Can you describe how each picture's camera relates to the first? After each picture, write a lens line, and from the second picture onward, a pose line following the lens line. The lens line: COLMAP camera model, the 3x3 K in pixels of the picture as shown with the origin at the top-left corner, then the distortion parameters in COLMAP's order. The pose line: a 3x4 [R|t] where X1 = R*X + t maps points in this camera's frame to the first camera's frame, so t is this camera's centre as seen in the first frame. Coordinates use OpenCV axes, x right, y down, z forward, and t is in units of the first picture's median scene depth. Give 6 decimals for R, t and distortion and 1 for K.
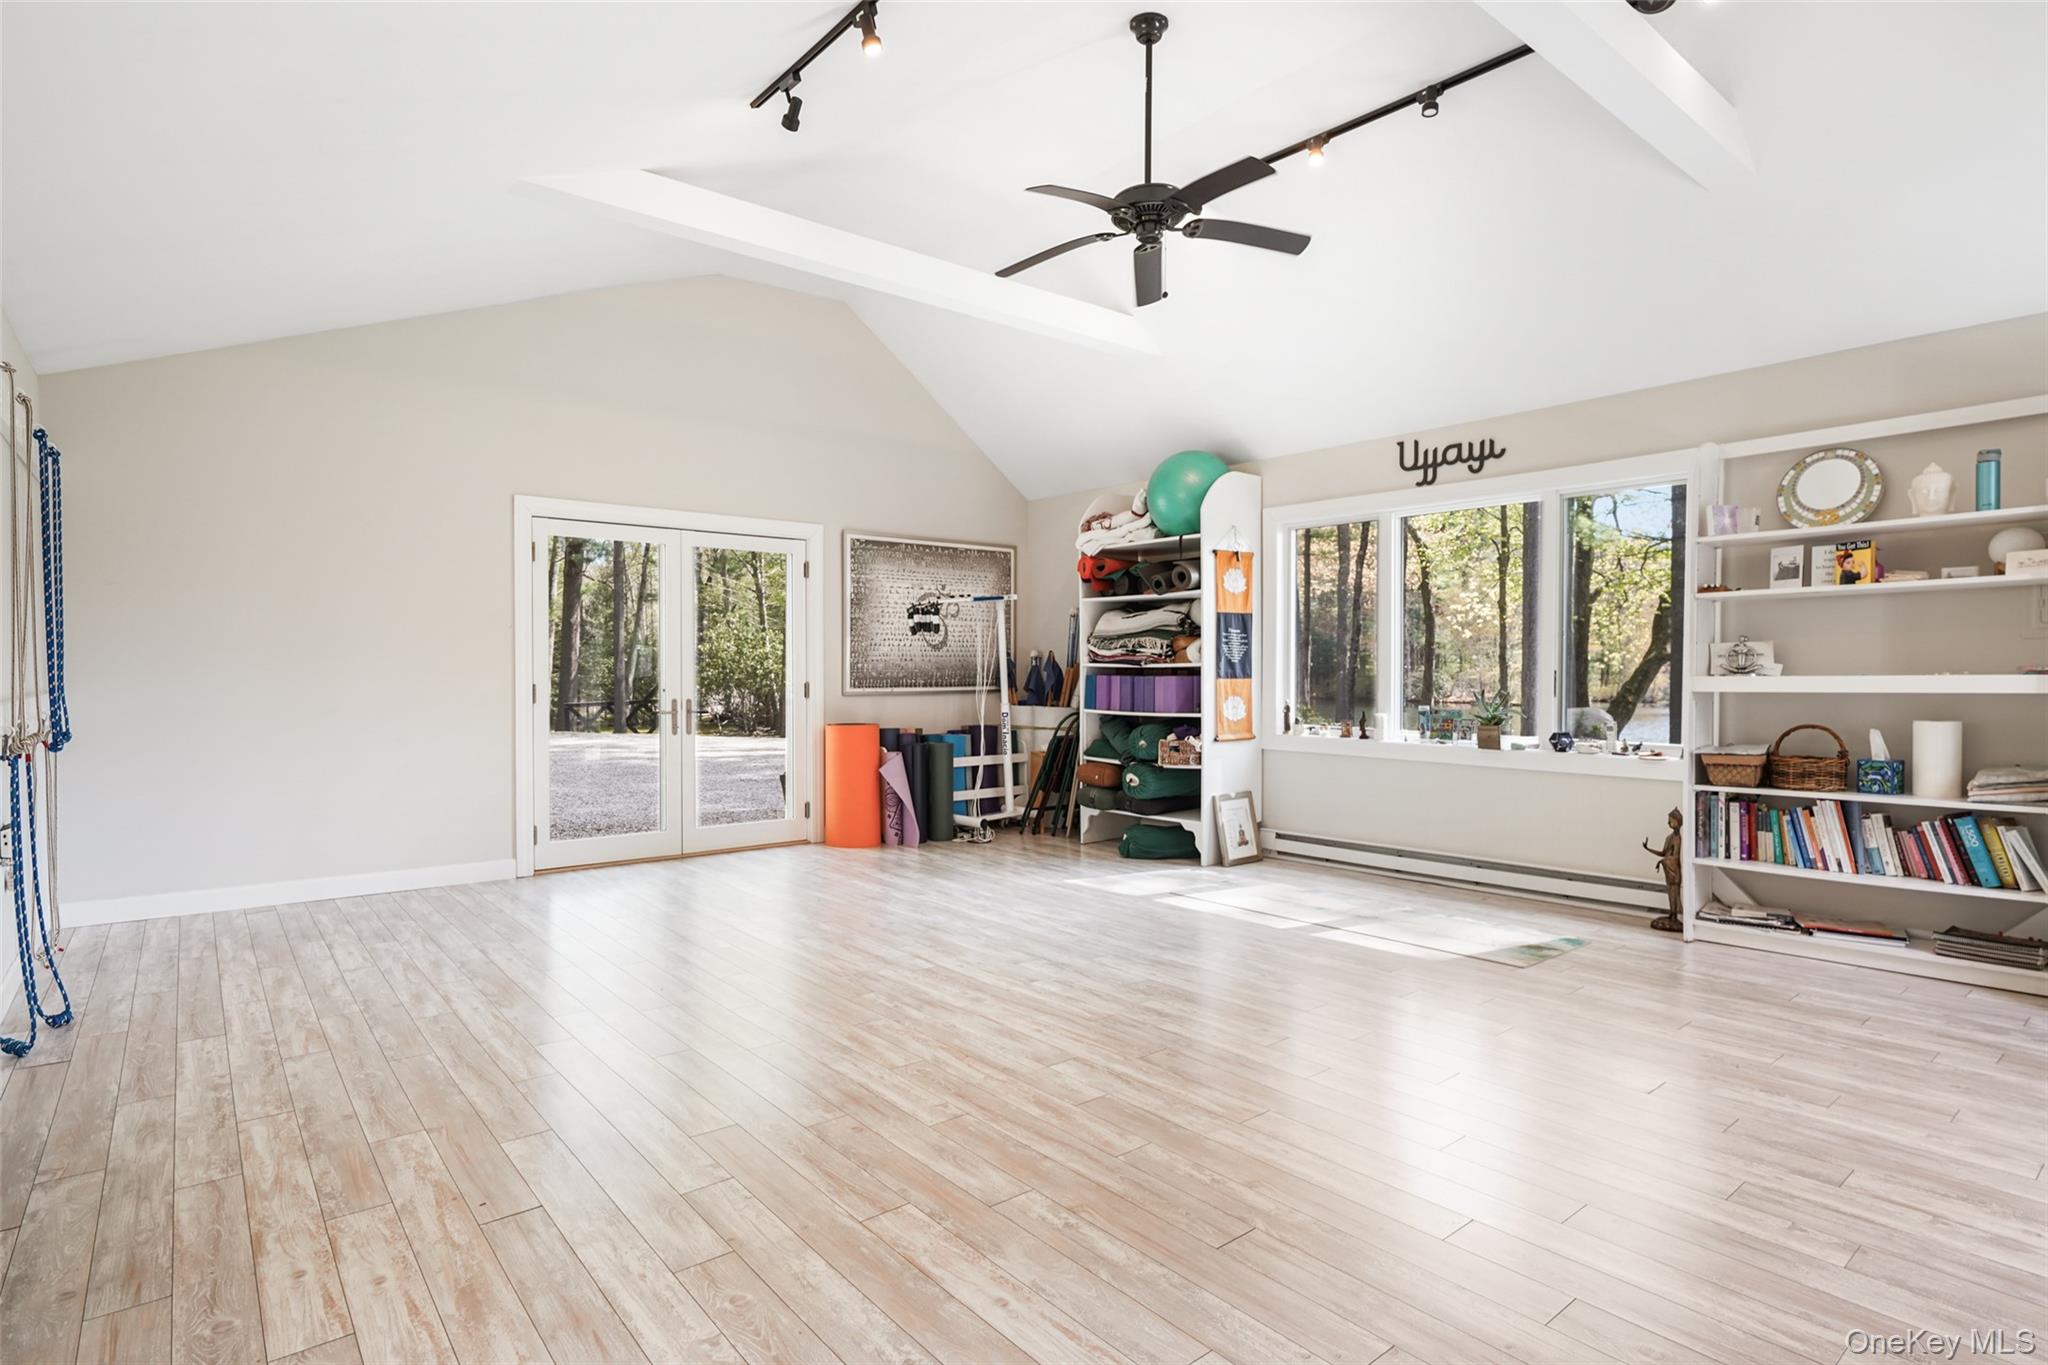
lens RADIAL K [[1032.2, 0, 1013.3], [0, 1032.2, 685.5], [0, 0, 1]] dist [-0.001336, 0.000212]
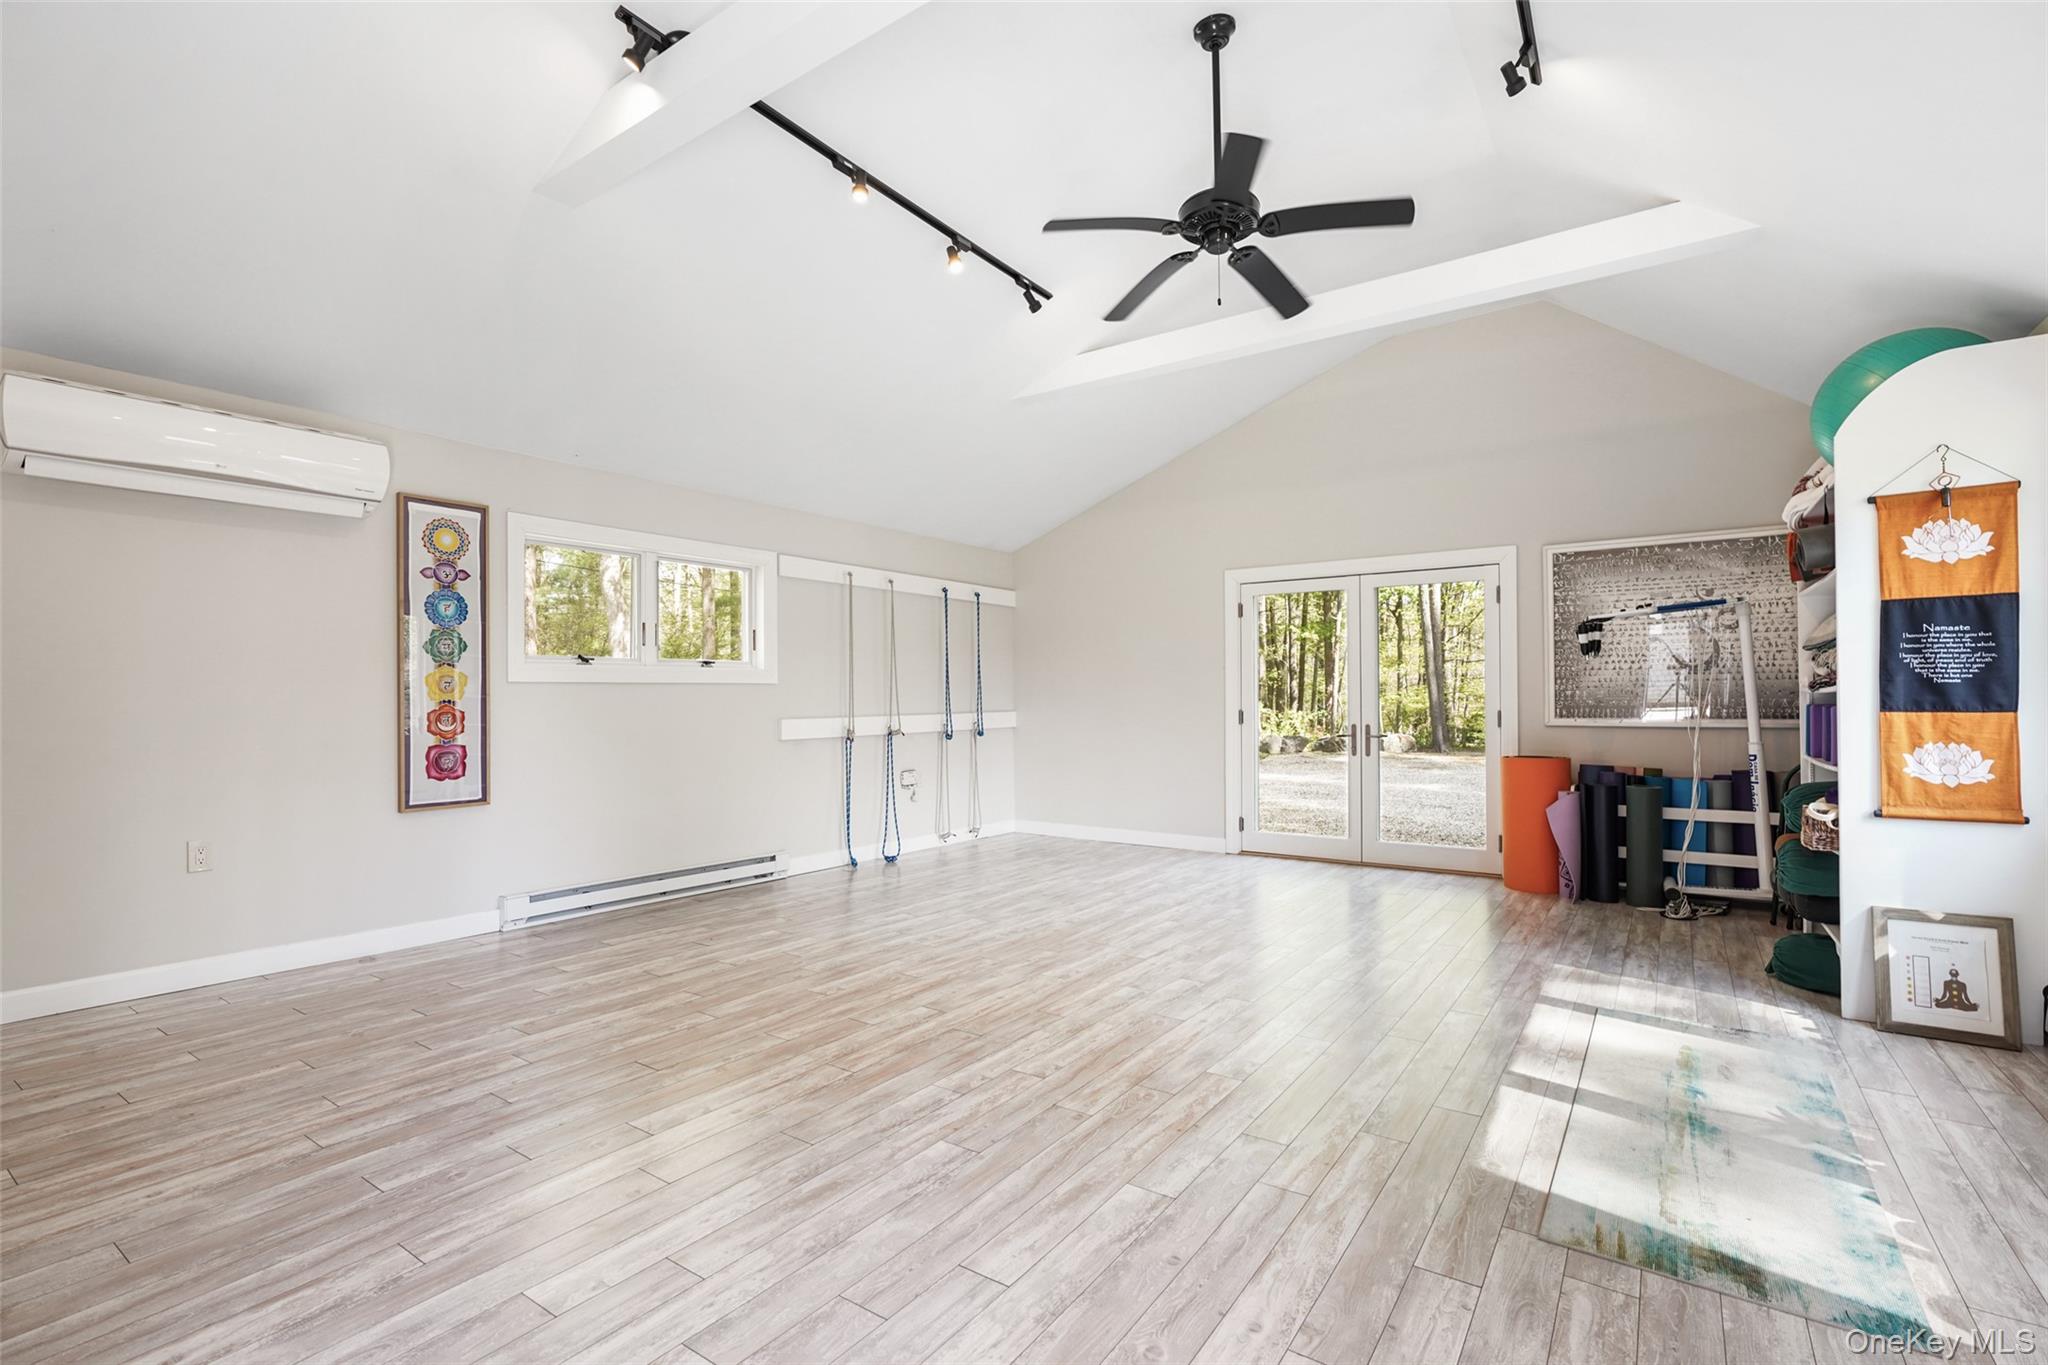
lens RADIAL K [[913.0, 0, 1017.3], [0, 913.0, 689.8], [0, 0, 1]] dist [-0.008080, 0.001057]
pose [[0.284674, -0.011694, -0.958553, 0.876772], [-0.009396, 0.999844, -0.014988, -0.010257], [0.958578, 0.013273, 0.284519, 0.584017]]
